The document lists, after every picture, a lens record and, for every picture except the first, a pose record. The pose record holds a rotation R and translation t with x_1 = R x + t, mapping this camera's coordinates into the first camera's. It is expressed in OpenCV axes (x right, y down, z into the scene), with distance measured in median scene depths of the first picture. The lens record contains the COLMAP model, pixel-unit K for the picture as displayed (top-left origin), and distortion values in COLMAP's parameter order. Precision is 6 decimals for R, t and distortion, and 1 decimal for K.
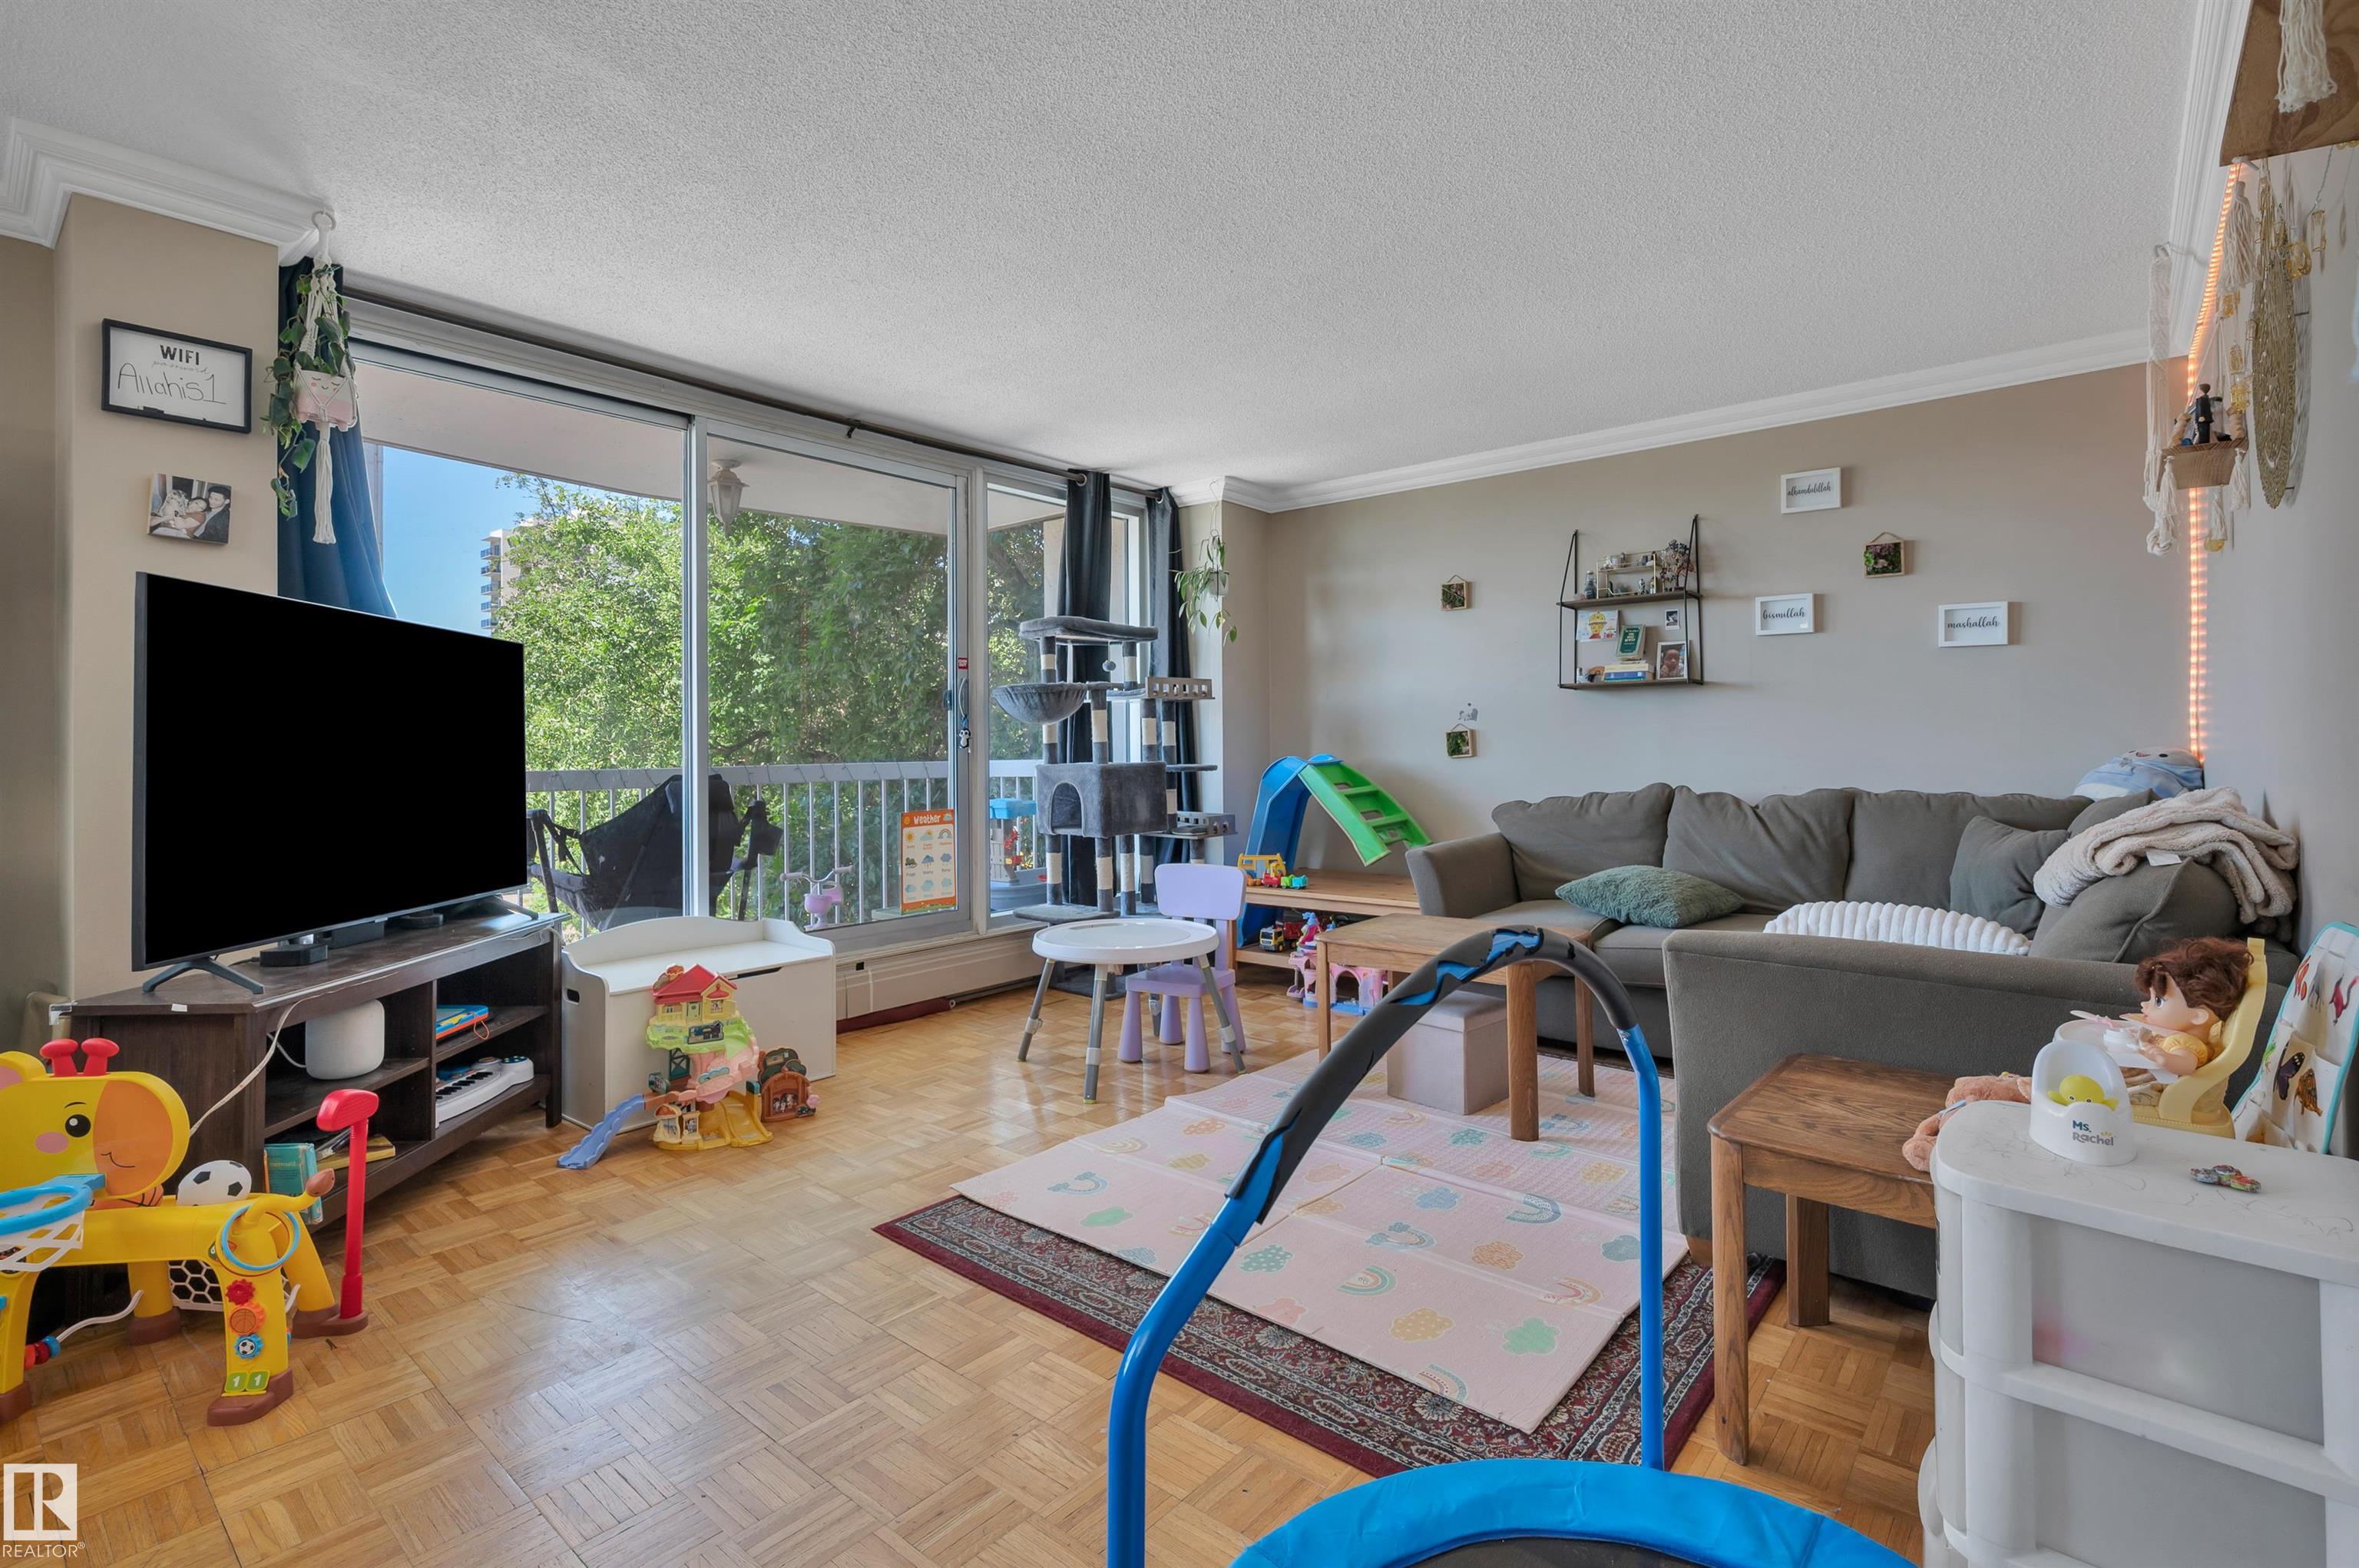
lens RADIAL K [[1091.2, 0, 1258.9], [0, 1091.2, 750.4], [0, 0, 1]] dist [0.001522, 0.000008]
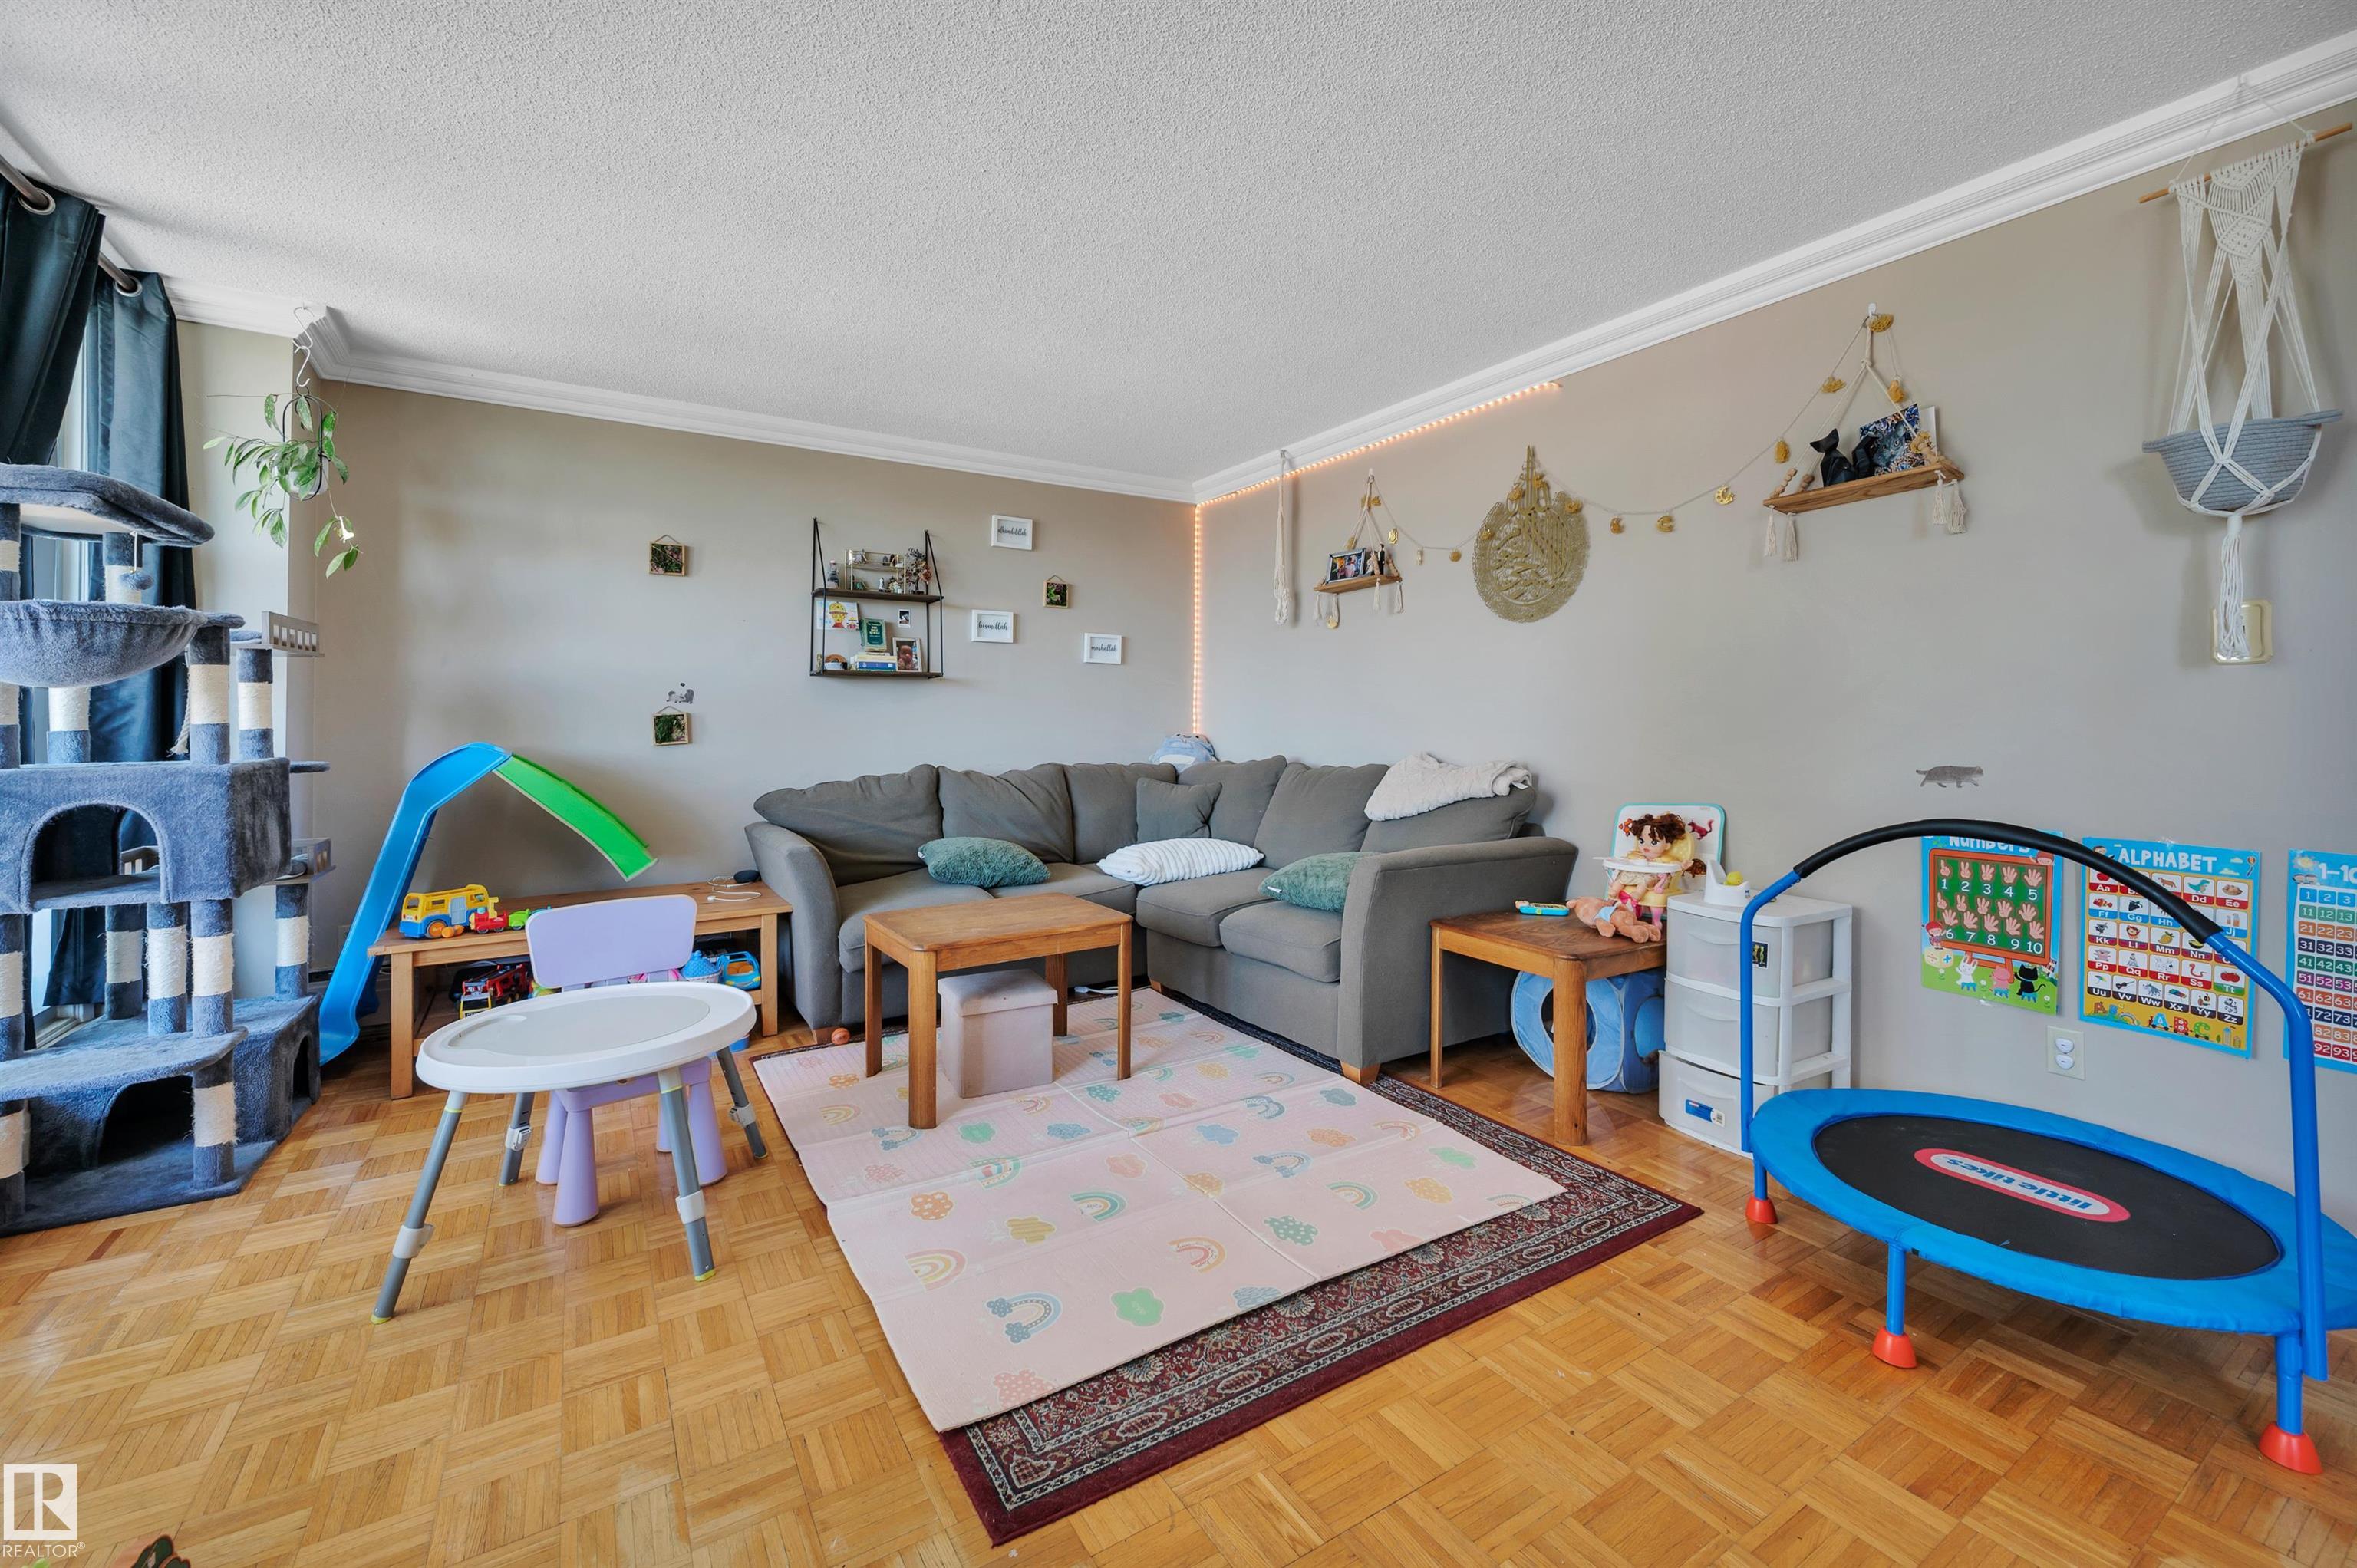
lens RADIAL K [[946.6, 0, 1187.2], [0, 946.6, 747.1], [0, 0, 1]] dist [-0.000710, -0.000058]
pose [[0.340701, -0.020845, 0.939941, -0.452144], [0.000166, 0.999755, 0.022111, -0.009666], [-0.940172, -0.007377, 0.340621, 0.407222]]
